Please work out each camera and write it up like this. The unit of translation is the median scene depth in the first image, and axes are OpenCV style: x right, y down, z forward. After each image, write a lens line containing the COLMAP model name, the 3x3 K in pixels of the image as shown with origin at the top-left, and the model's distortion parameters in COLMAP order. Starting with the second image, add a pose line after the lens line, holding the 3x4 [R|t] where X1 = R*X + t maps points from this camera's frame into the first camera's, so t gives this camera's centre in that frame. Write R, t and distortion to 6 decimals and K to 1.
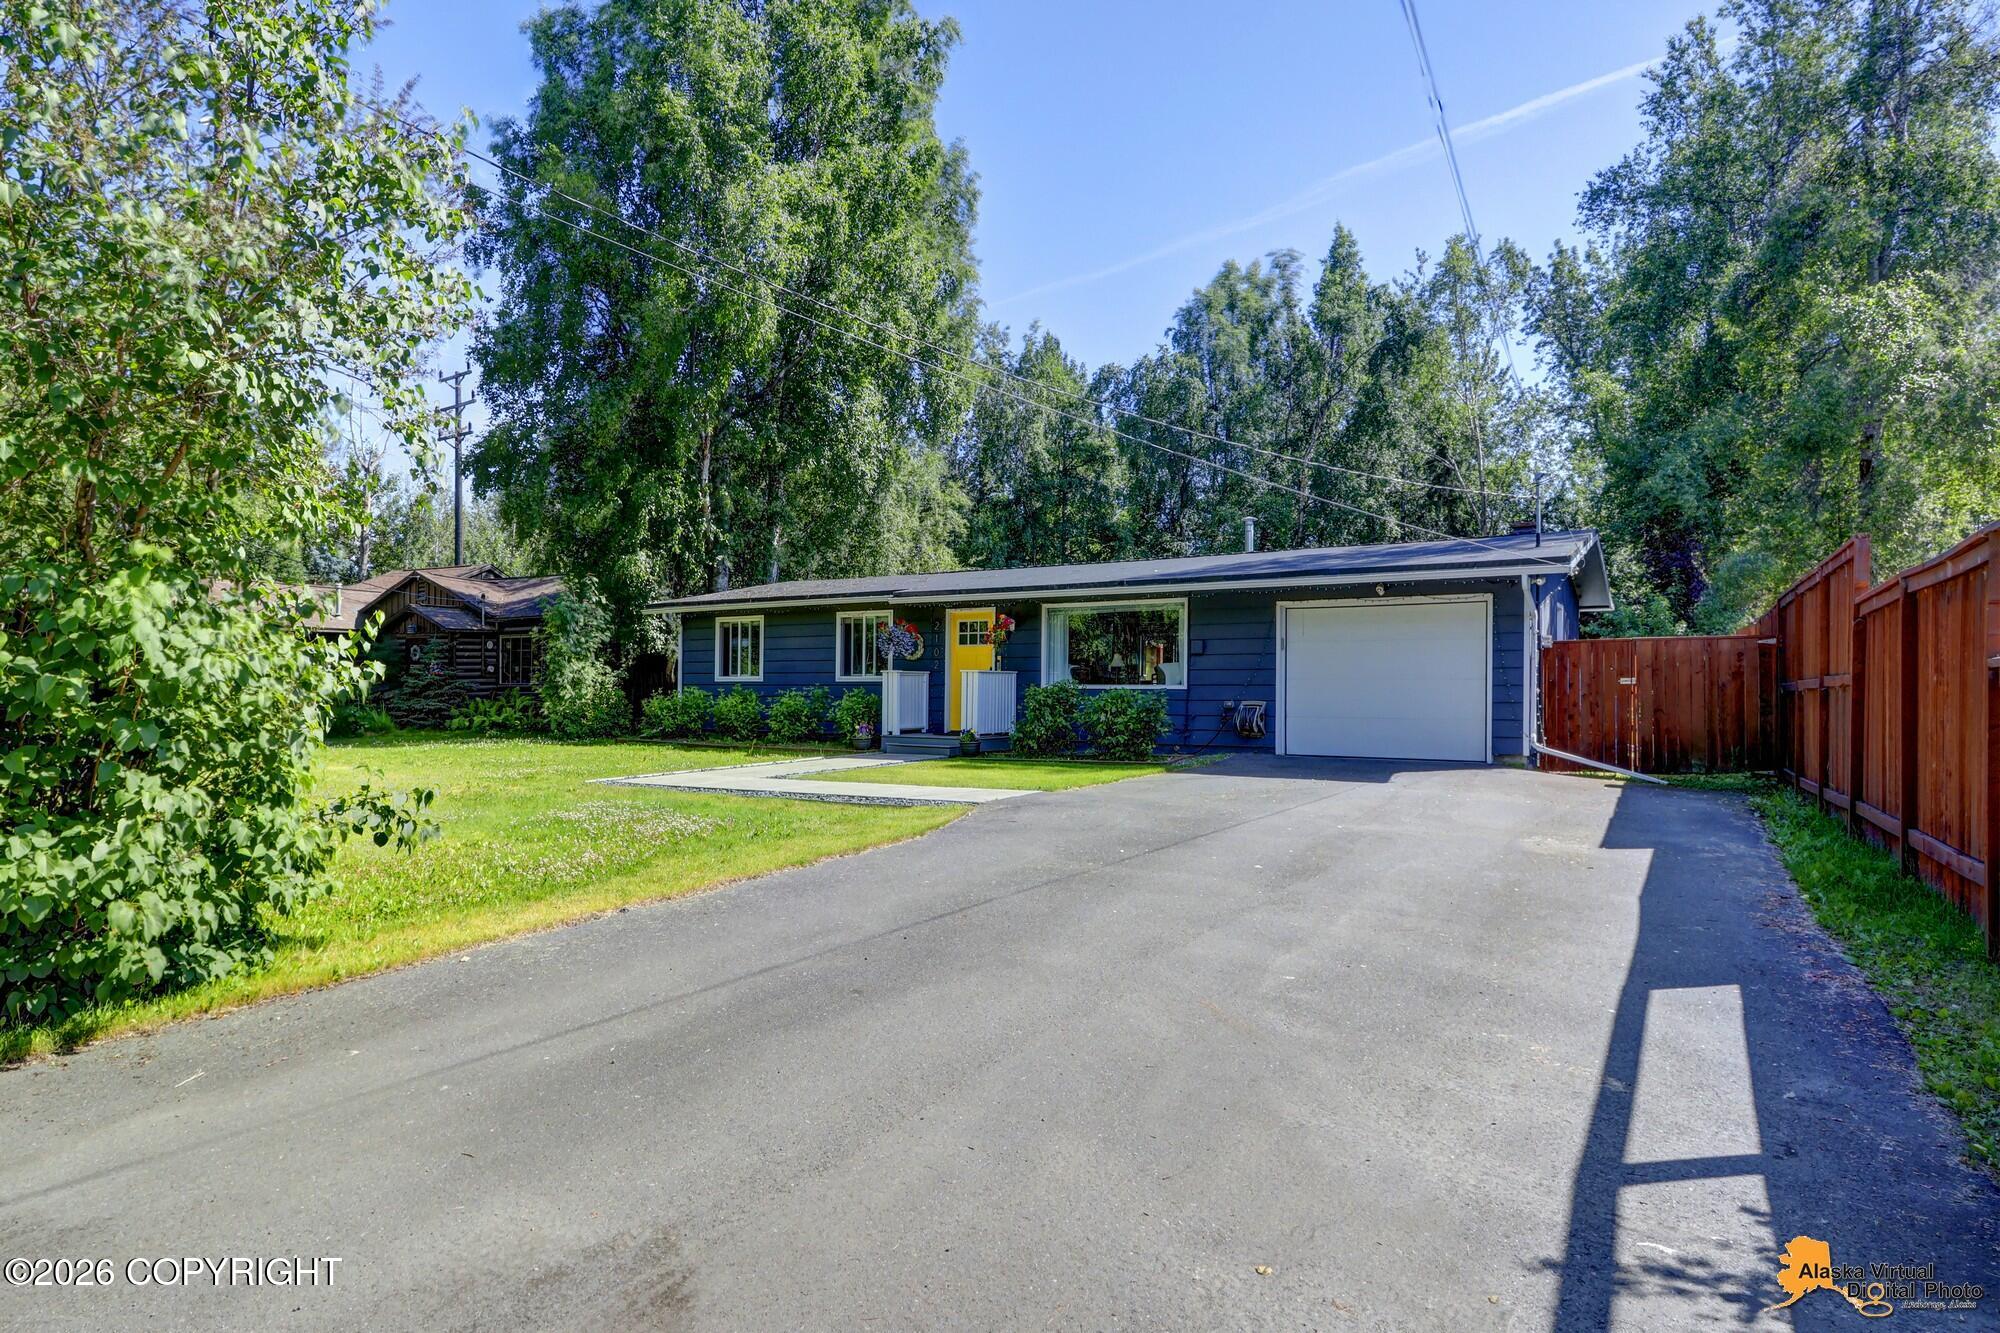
lens RADIAL K [[1060.4, 0, 1000.0], [0, 1060.4, 666.5], [0, 0, 1]] dist [-0.000875, -0.006642]
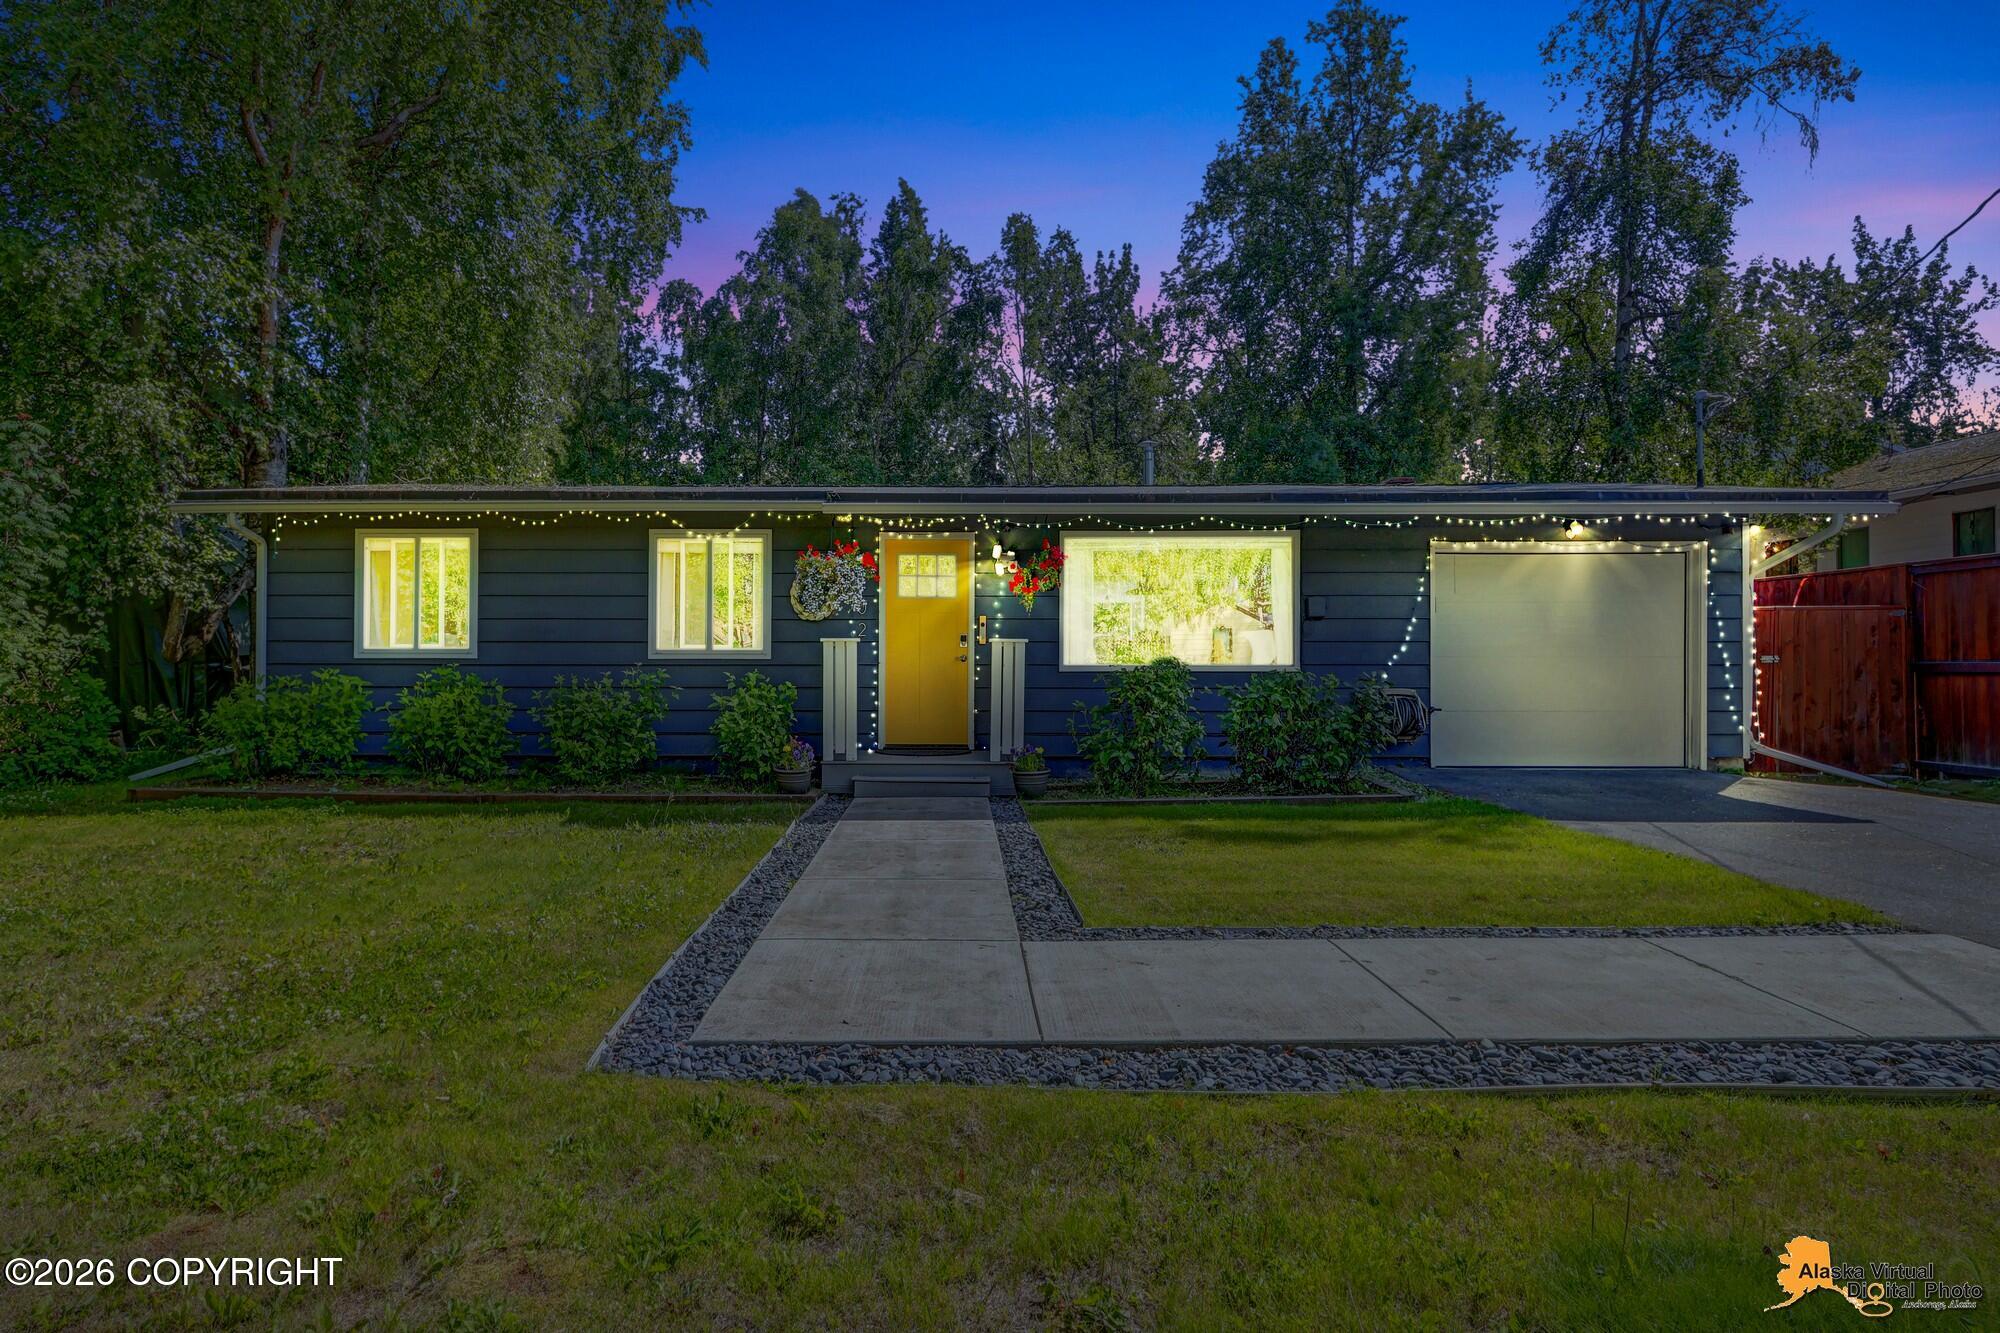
lens RADIAL K [[1060.4, 0, 1000.0], [0, 1060.4, 666.5], [0, 0, 1]] dist [-0.000875, -0.006642]
pose [[0.879648, -0.003401, 0.475612, -0.224739], [-0.008192, 0.999718, 0.022299, 0.004250], [-0.475554, -0.023512, 0.879372, 0.399537]]
